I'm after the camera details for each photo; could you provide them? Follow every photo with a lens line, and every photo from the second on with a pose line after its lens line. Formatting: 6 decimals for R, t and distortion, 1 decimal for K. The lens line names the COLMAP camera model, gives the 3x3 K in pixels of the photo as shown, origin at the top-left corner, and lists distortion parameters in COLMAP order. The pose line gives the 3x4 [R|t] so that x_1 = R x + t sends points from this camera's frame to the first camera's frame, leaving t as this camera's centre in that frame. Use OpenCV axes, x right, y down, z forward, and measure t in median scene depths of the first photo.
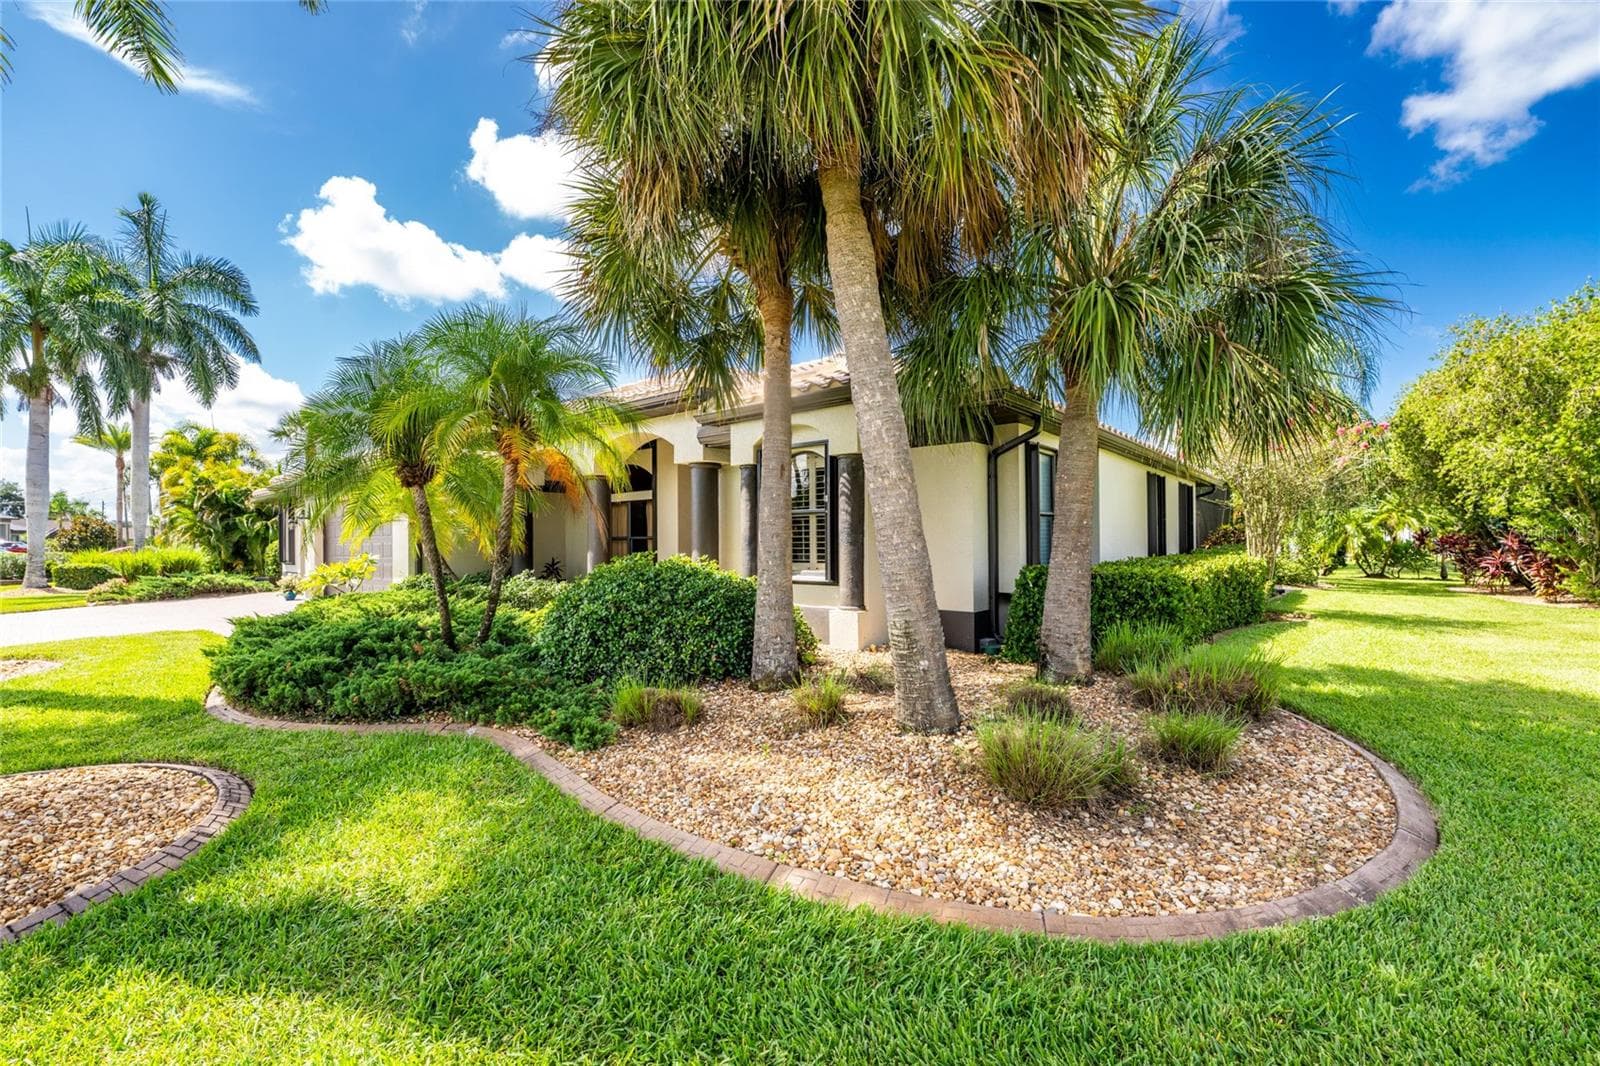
lens RADIAL K [[719.6, 0, 800.0], [0, 719.6, 533.0], [0, 0, 1]] dist [-0.032017, 0.000251]
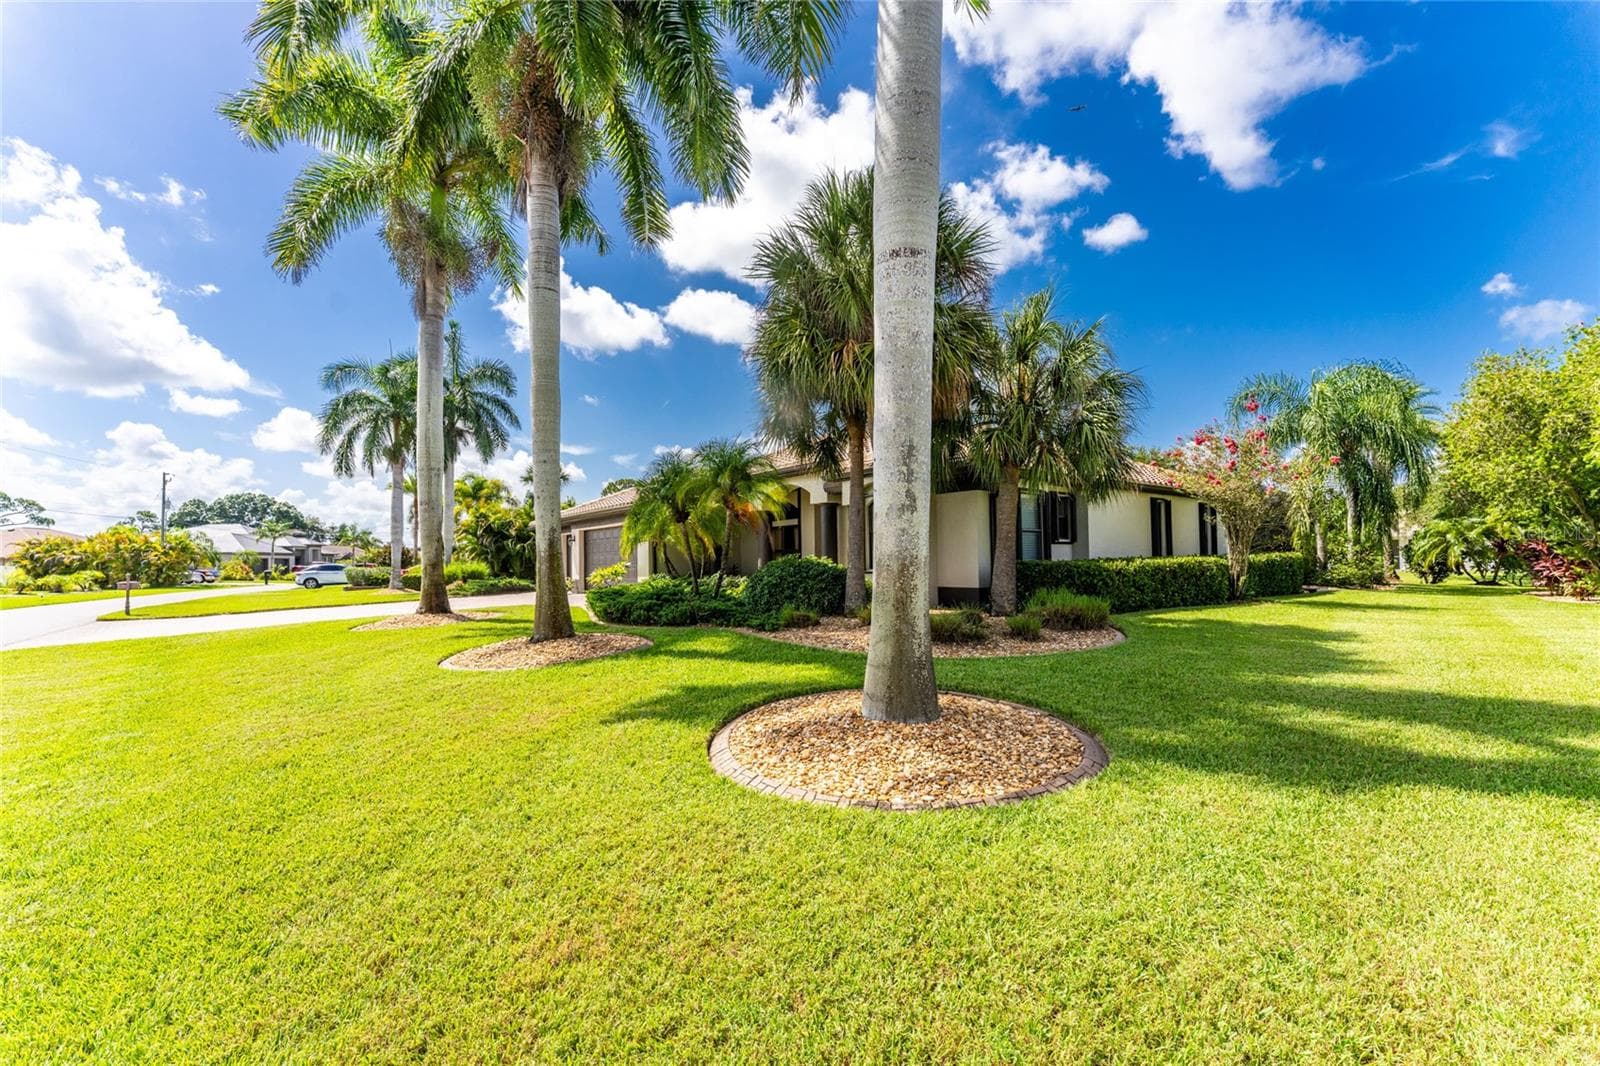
lens RADIAL K [[645.0, 0, 800.0], [0, 645.0, 533.0], [0, 0, 1]] dist [0.011773, 0.000078]
pose [[0.979487, -0.015914, -0.200879, 0.060552], [0.010493, 0.999552, -0.028025, 0.007334], [0.201235, 0.025342, 0.979215, -0.280013]]
